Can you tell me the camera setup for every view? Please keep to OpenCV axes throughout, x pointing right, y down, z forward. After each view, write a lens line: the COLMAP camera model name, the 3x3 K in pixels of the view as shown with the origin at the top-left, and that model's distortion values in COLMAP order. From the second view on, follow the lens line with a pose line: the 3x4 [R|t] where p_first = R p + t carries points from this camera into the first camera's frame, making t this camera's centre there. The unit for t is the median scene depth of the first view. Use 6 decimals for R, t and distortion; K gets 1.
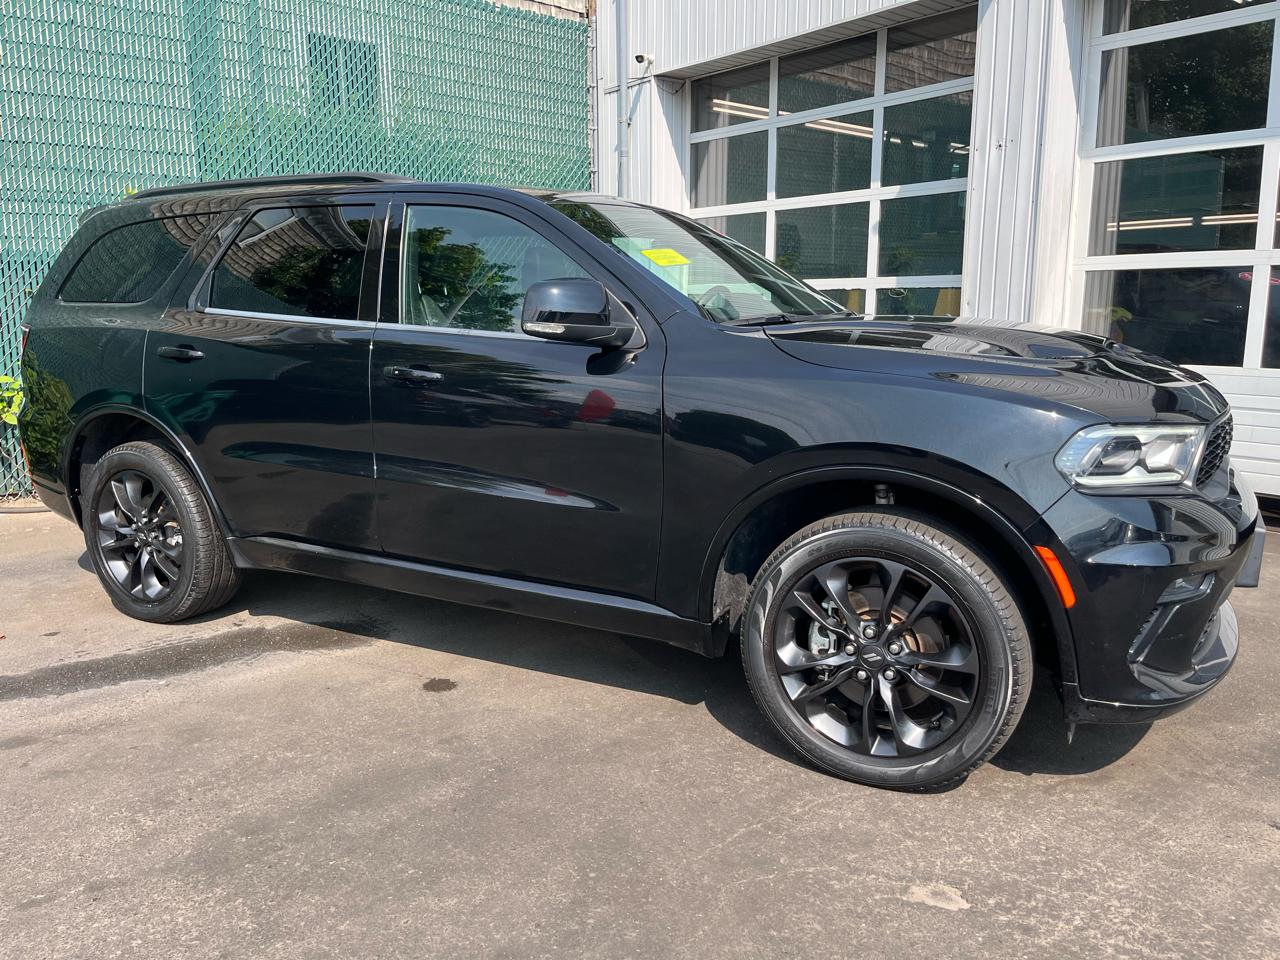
lens RADIAL K [[973.0, 0, 640.0], [0, 973.0, 480.0], [0, 0, 1]] dist [0.071509, -0.098852]
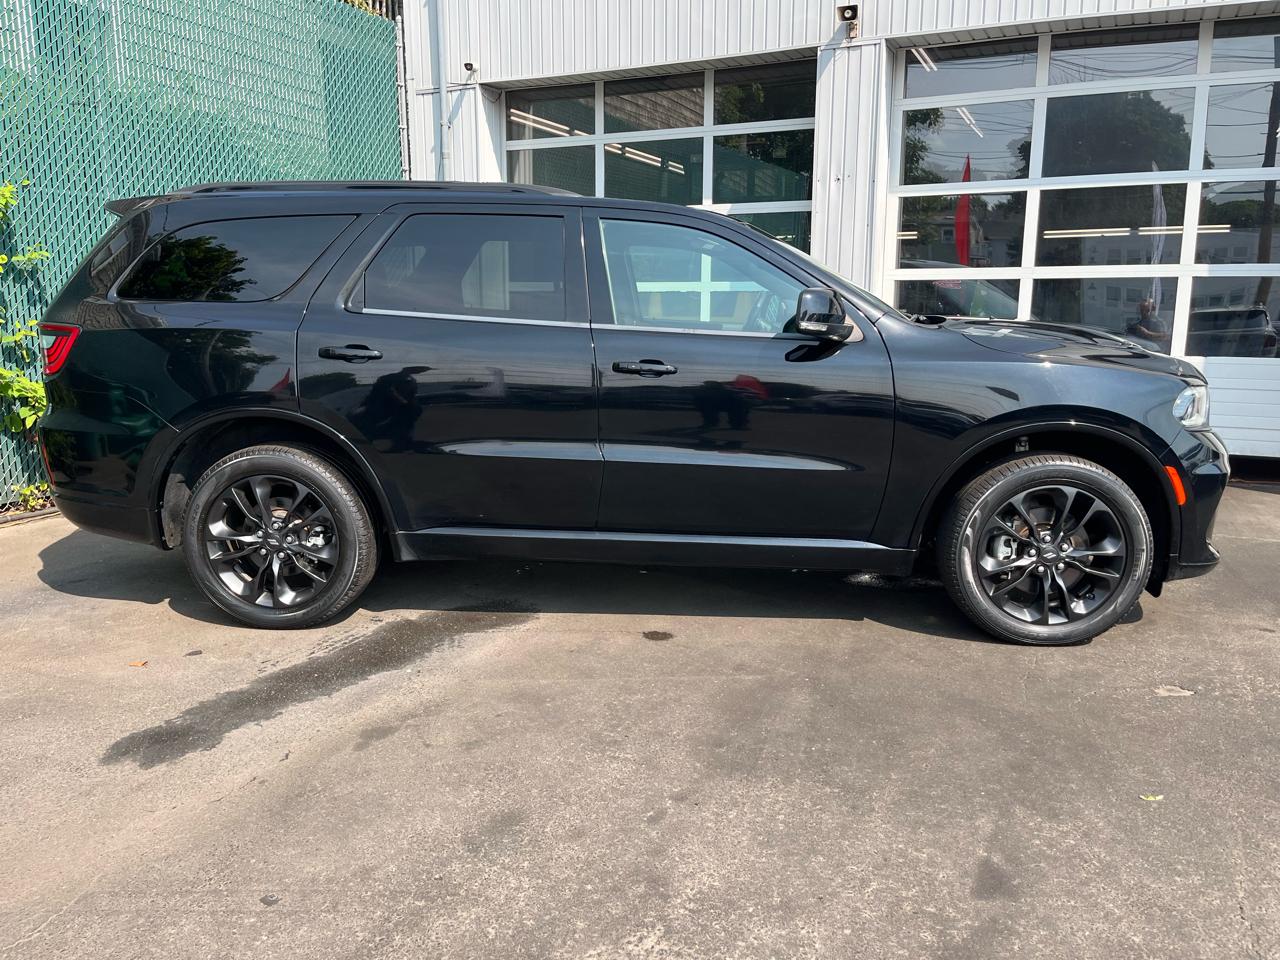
lens RADIAL K [[973.0, 0, 640.0], [0, 973.0, 480.0], [0, 0, 1]] dist [0.071509, -0.098852]
pose [[0.906103, -0.070091, 0.417211, -0.606219], [0.068351, 0.997478, 0.019131, 0.001867], [-0.417500, 0.011182, 0.908608, -0.036353]]
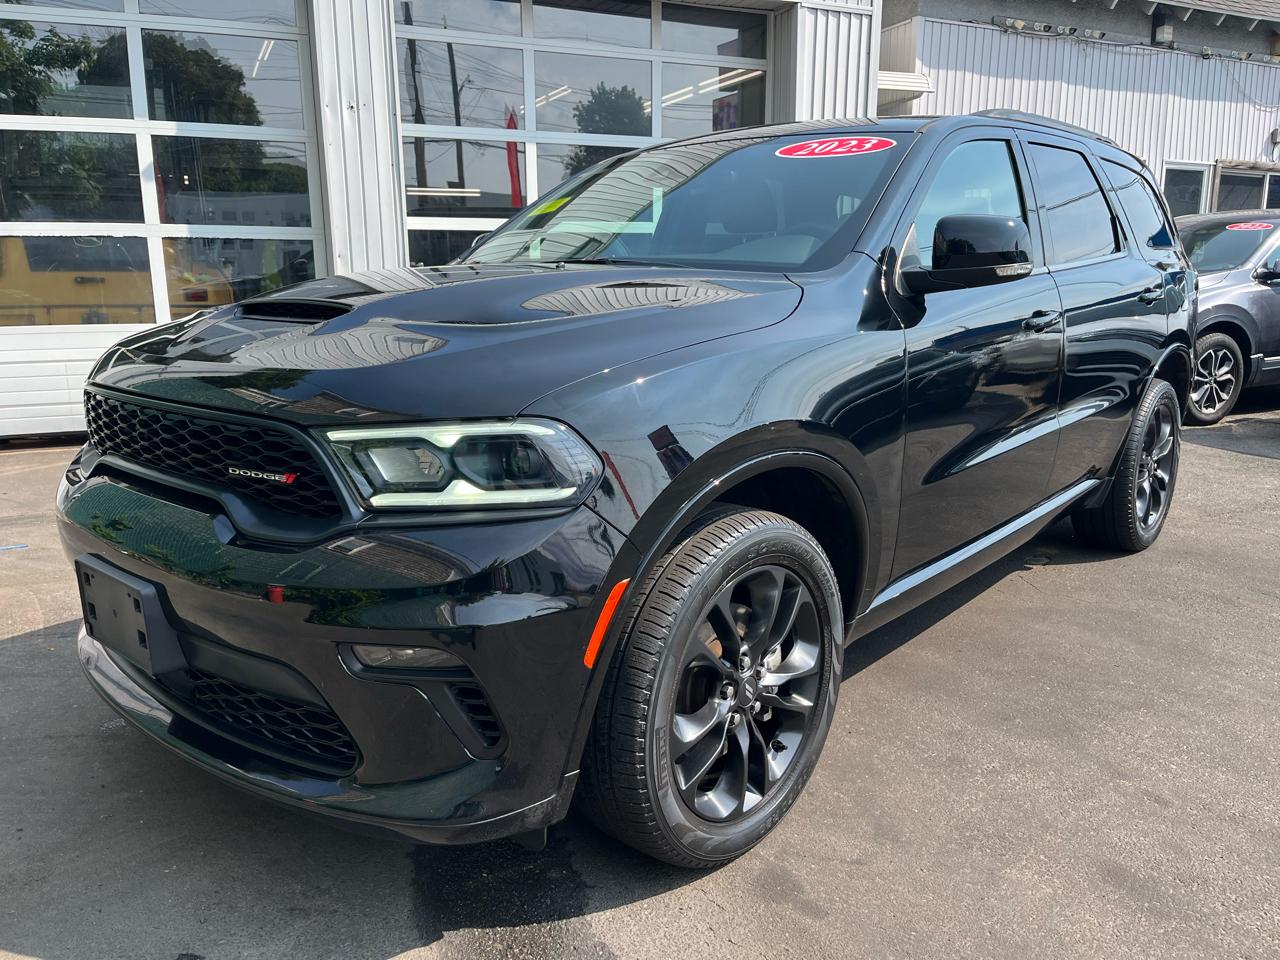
lens RADIAL K [[979.8, 0, 640.0], [0, 979.8, 480.0], [0, 0, 1]] dist [0.031880, -0.001384]
pose [[0.256596, -0.205492, 0.944421, -0.953443], [0.169185, 0.971600, 0.165439, -0.104574], [-0.951596, 0.117331, 0.284075, 0.659235]]
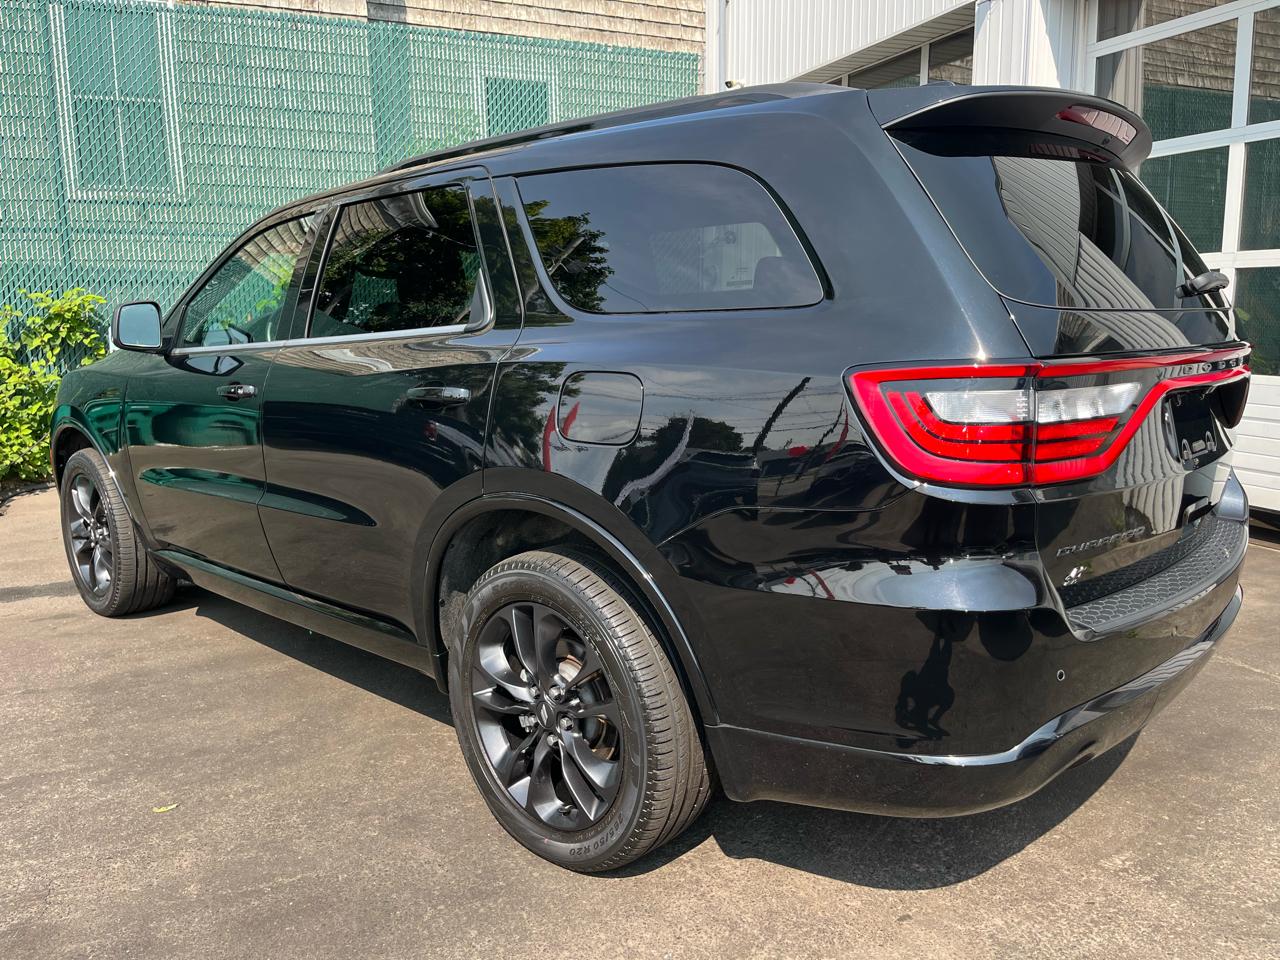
lens RADIAL K [[973.0, 0, 640.0], [0, 973.0, 480.0], [0, 0, 1]] dist [0.071509, -0.098852]
pose [[0.956733, 0.040355, -0.288156, 0.475039], [-0.040475, 0.999165, 0.005545, 0.013643], [0.288139, 0.006358, 0.957568, -0.135722]]
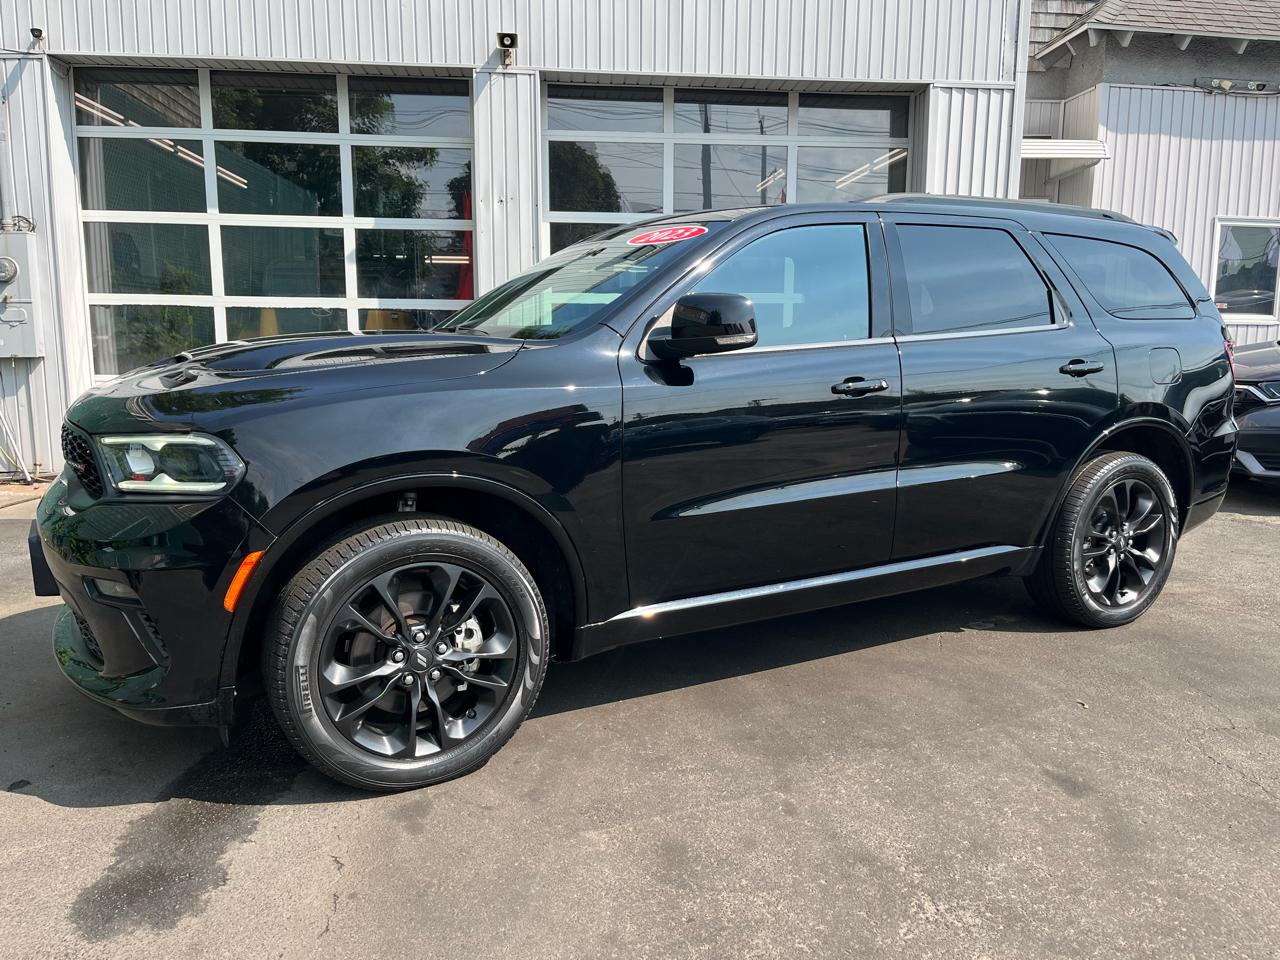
lens RADIAL K [[973.0, 0, 640.0], [0, 973.0, 480.0], [0, 0, 1]] dist [0.071509, -0.098852]
pose [[0.555842, -0.120264, 0.822543, -0.919918], [0.137173, 0.989185, 0.051933, -0.032568], [-0.819892, 0.083964, 0.566327, 0.238950]]
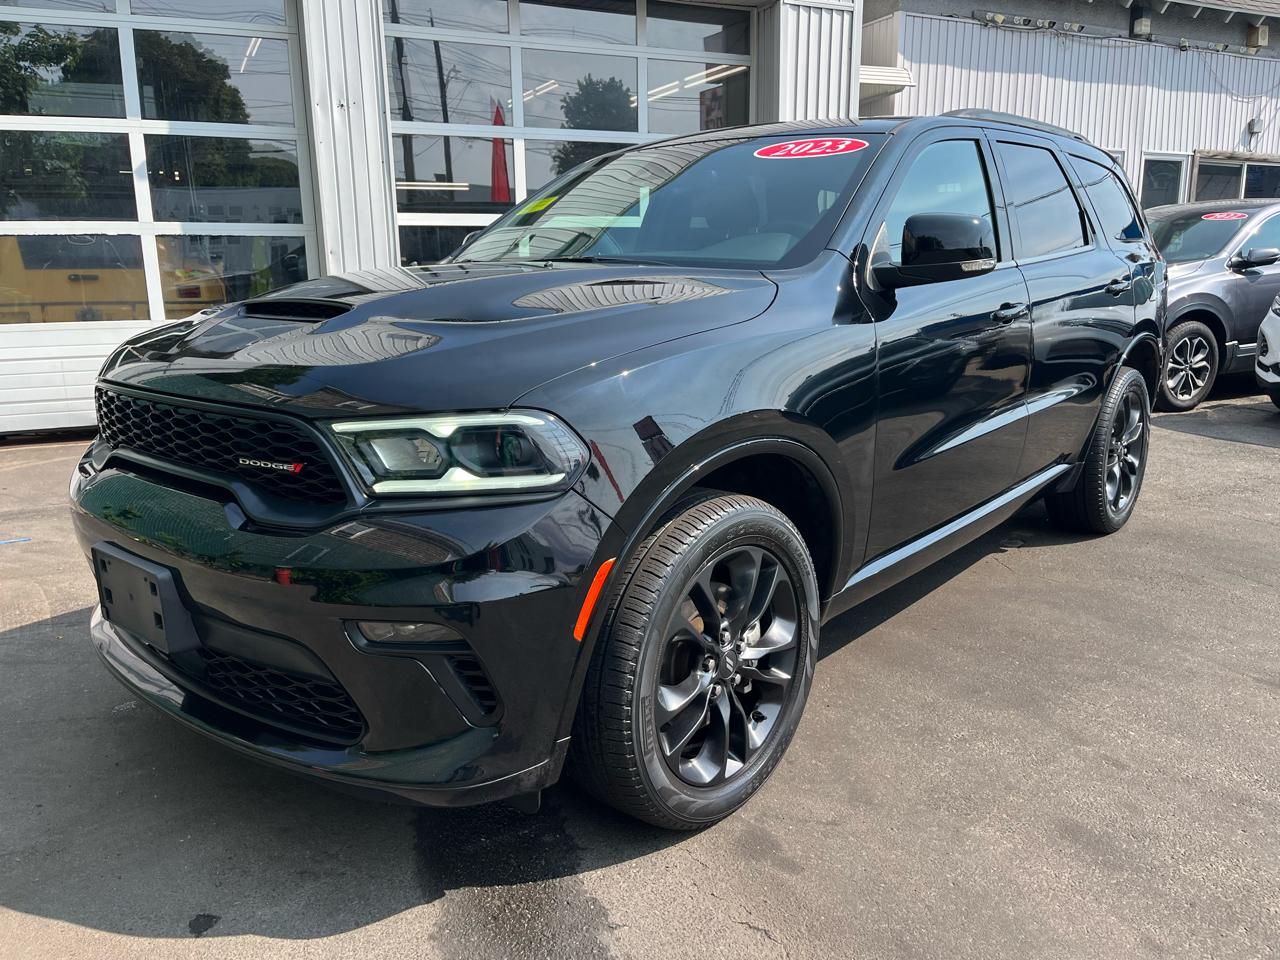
lens RADIAL K [[979.3, 0, 642.6], [0, 979.3, 476.9], [0, 0, 1]] dist [0.034924, -0.000413]
pose [[0.243909, -0.212974, 0.946124, -0.985151], [0.176480, 0.969046, 0.172638, -0.106938], [-0.953605, 0.124864, 0.273945, 0.646490]]
